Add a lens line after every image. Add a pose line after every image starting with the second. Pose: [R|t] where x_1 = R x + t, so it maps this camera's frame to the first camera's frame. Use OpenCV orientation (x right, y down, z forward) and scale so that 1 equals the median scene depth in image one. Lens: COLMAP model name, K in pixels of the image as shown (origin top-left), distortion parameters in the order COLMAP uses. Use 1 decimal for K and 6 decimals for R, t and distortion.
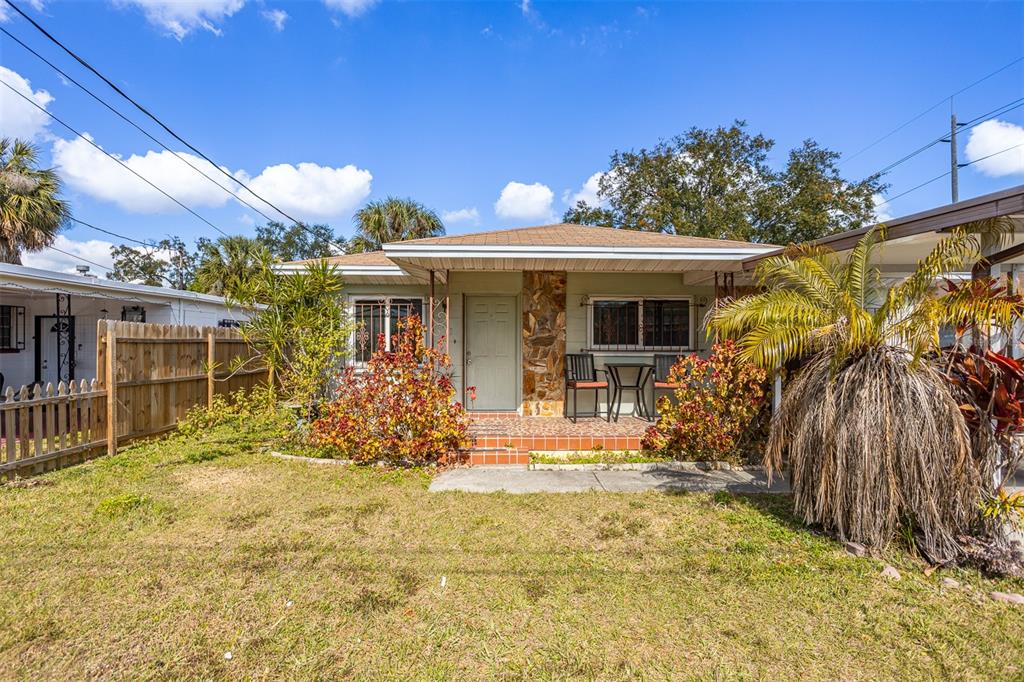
lens RADIAL K [[540.3, 0, 512.0], [0, 540.3, 341.0], [0, 0, 1]] dist [-0.065867, 0.046317]
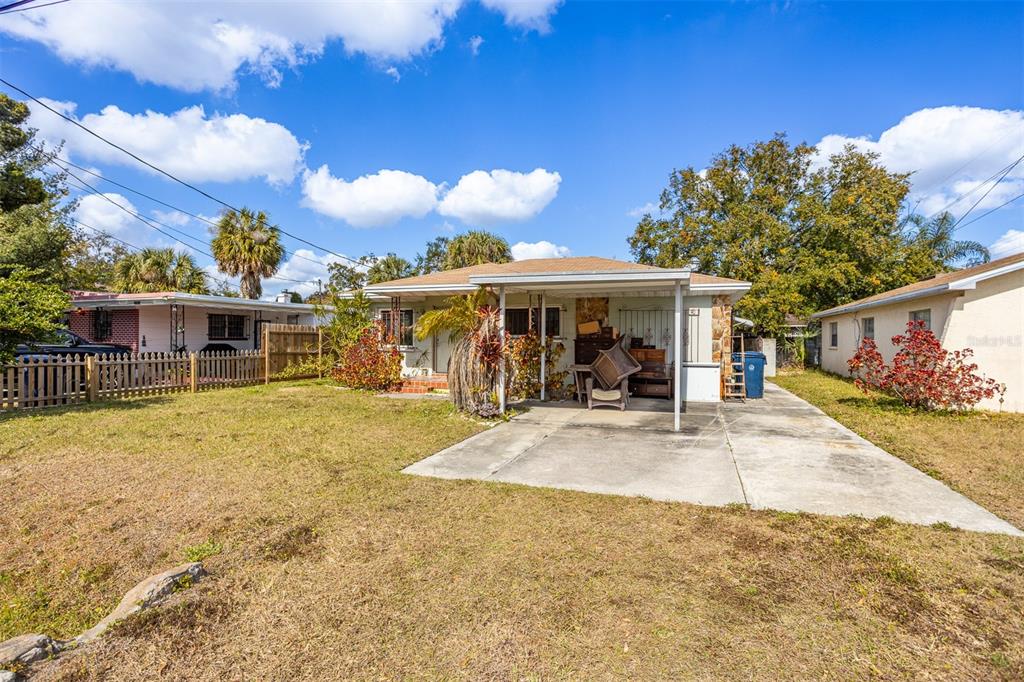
lens RADIAL K [[540.3, 0, 512.0], [0, 540.3, 341.0], [0, 0, 1]] dist [-0.065867, 0.046317]
pose [[0.940768, 0.001441, -0.339049, 0.345432], [0.001138, 0.999972, 0.007407, 0.006676], [0.339050, -0.007354, 0.940740, -0.270375]]
